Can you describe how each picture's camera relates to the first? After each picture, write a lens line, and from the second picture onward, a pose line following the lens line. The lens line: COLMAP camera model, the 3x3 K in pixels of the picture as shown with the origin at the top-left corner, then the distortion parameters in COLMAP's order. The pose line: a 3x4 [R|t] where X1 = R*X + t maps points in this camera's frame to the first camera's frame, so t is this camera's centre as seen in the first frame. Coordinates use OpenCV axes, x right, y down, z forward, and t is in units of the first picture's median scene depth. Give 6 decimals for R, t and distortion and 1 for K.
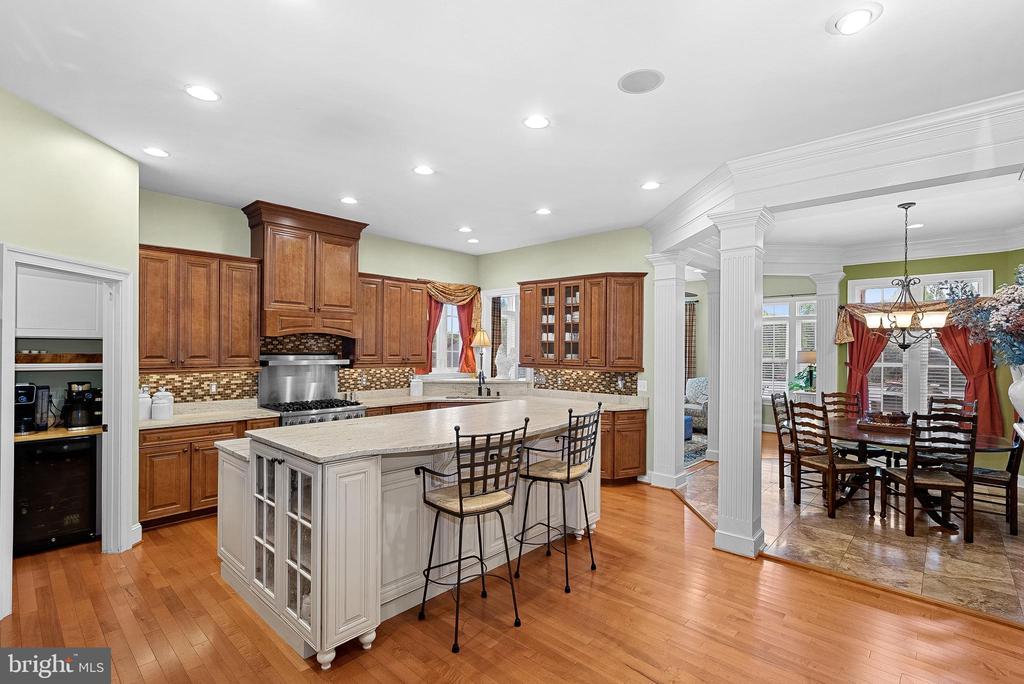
lens RADIAL K [[470.4, 0, 514.5], [0, 470.4, 348.6], [0, 0, 1]] dist [-0.002399, -0.000081]
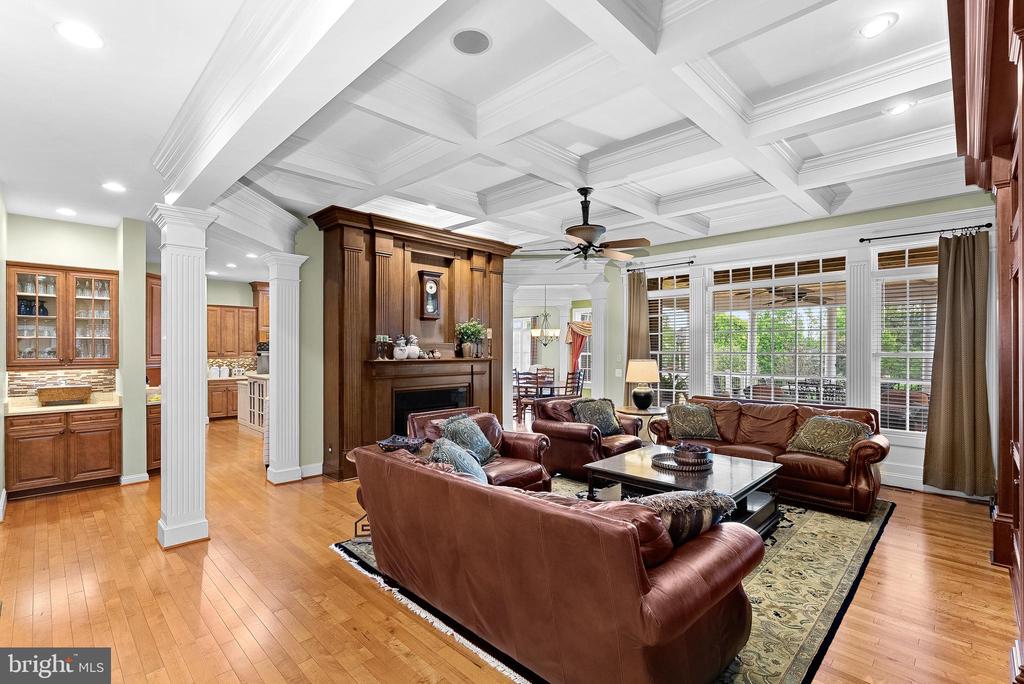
lens RADIAL K [[470.4, 0, 514.5], [0, 470.4, 348.6], [0, 0, 1]] dist [-0.002399, -0.000081]
pose [[0.999120, -0.007279, -0.041317, 0.804689], [0.007237, 0.999973, -0.001164, 0.015909], [0.041324, 0.000864, 0.999145, -1.226424]]
